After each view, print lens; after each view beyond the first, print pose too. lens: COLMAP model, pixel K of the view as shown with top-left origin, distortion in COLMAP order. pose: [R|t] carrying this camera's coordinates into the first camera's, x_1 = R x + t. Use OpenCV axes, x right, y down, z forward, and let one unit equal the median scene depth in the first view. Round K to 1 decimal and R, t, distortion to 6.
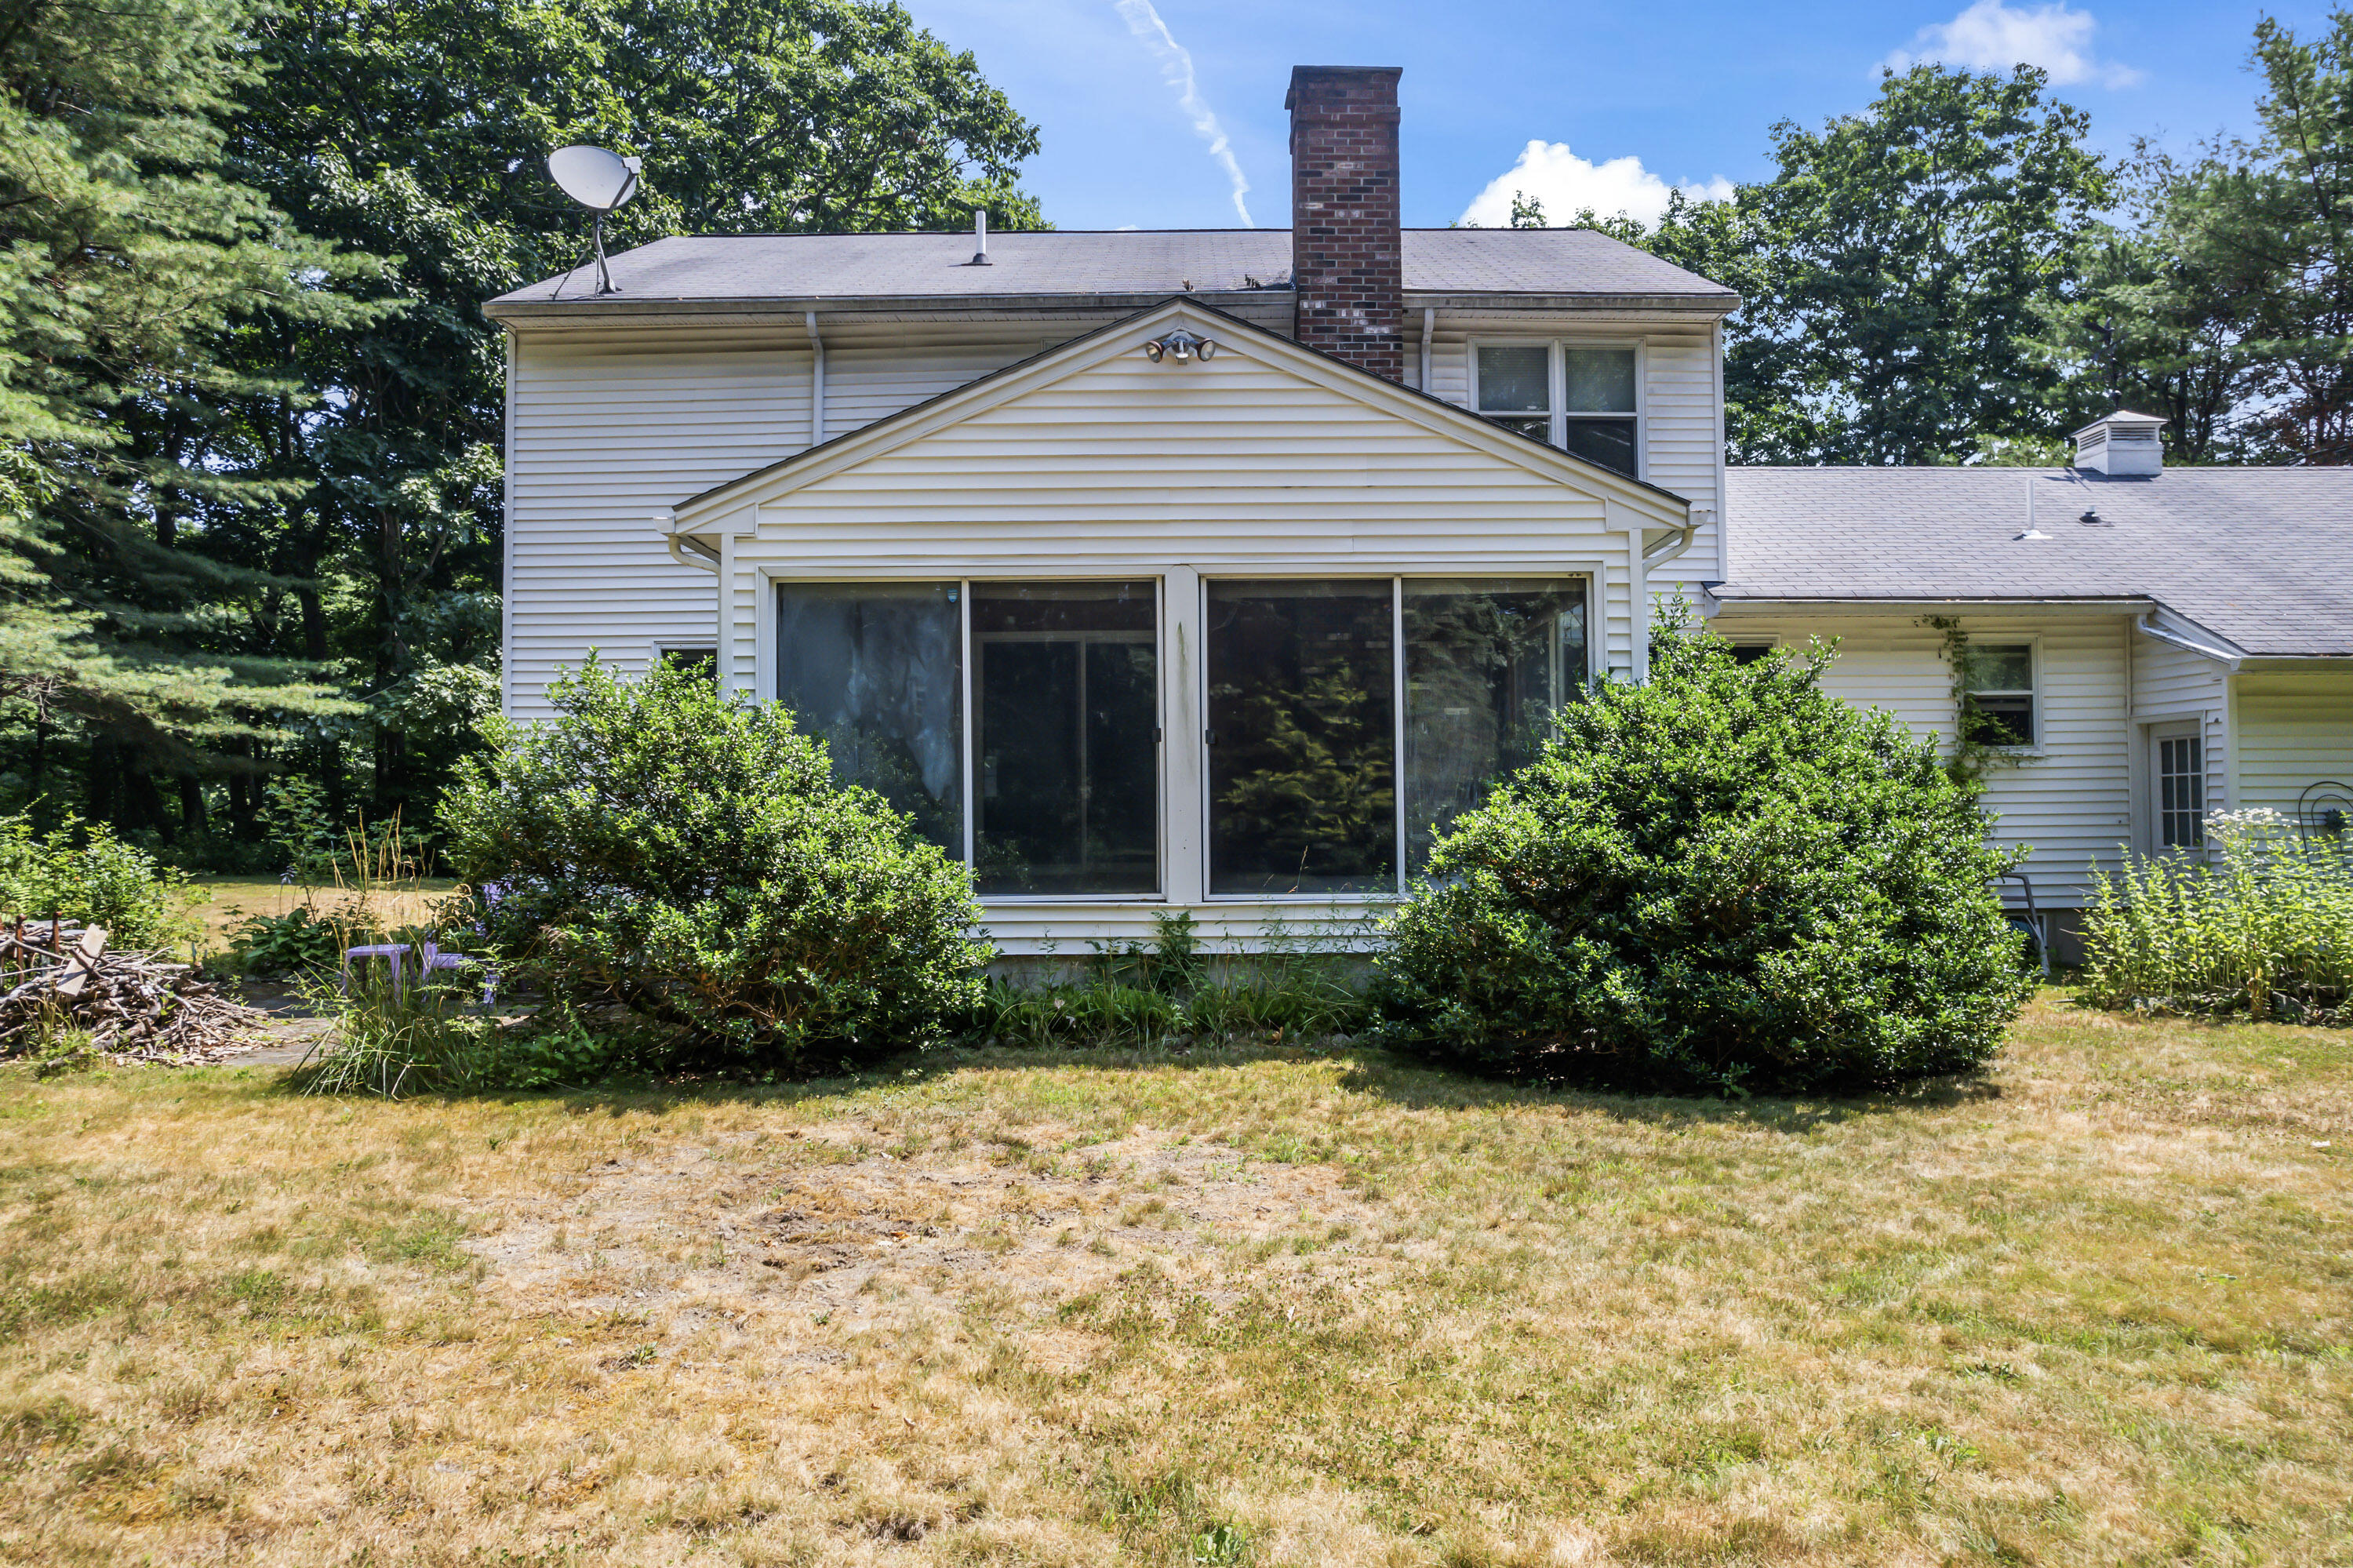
lens RADIAL K [[1485.8, 0, 1172.8], [0, 1485.8, 843.4], [0, 0, 1]] dist [-0.090586, 0.095968]
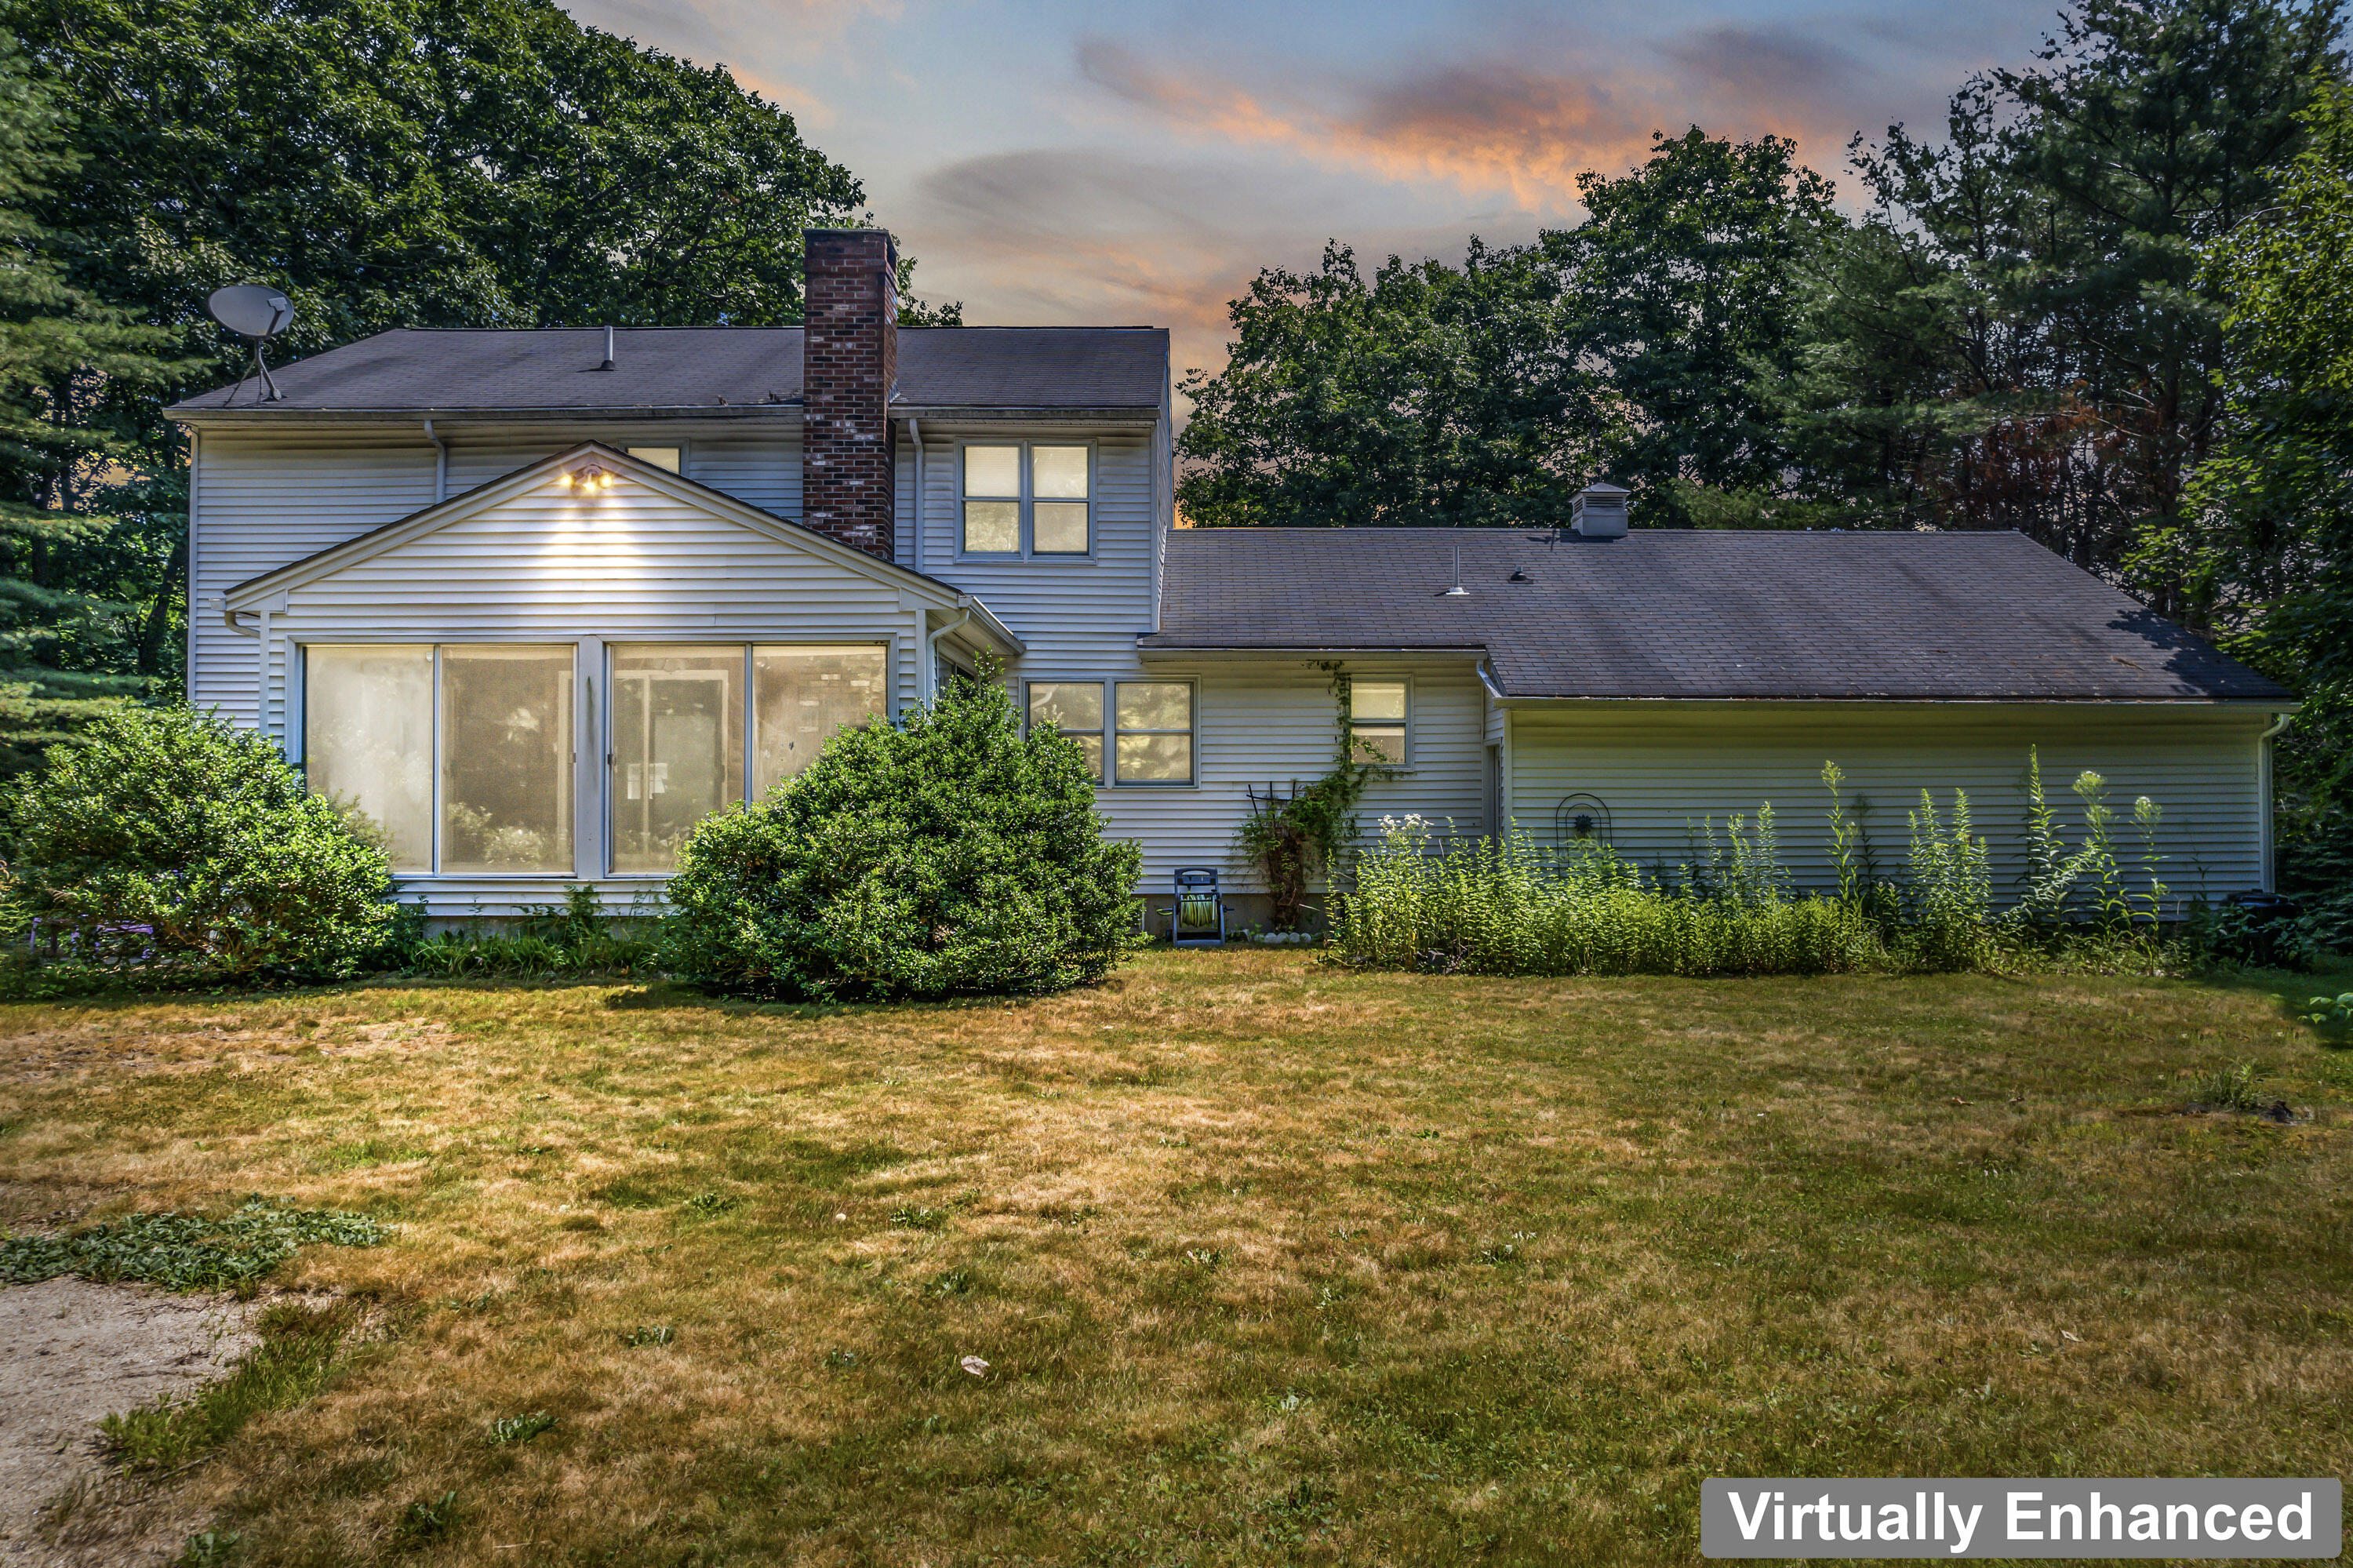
lens RADIAL K [[1498.3, 0, 1181.0], [0, 1498.3, 818.3], [0, 0, 1]] dist [-0.068057, 0.061522]
pose [[0.999795, 0.004335, 0.019800, 0.390357], [-0.003971, 0.999823, -0.018386, 0.004683], [-0.019876, 0.018303, 0.999635, -0.291905]]
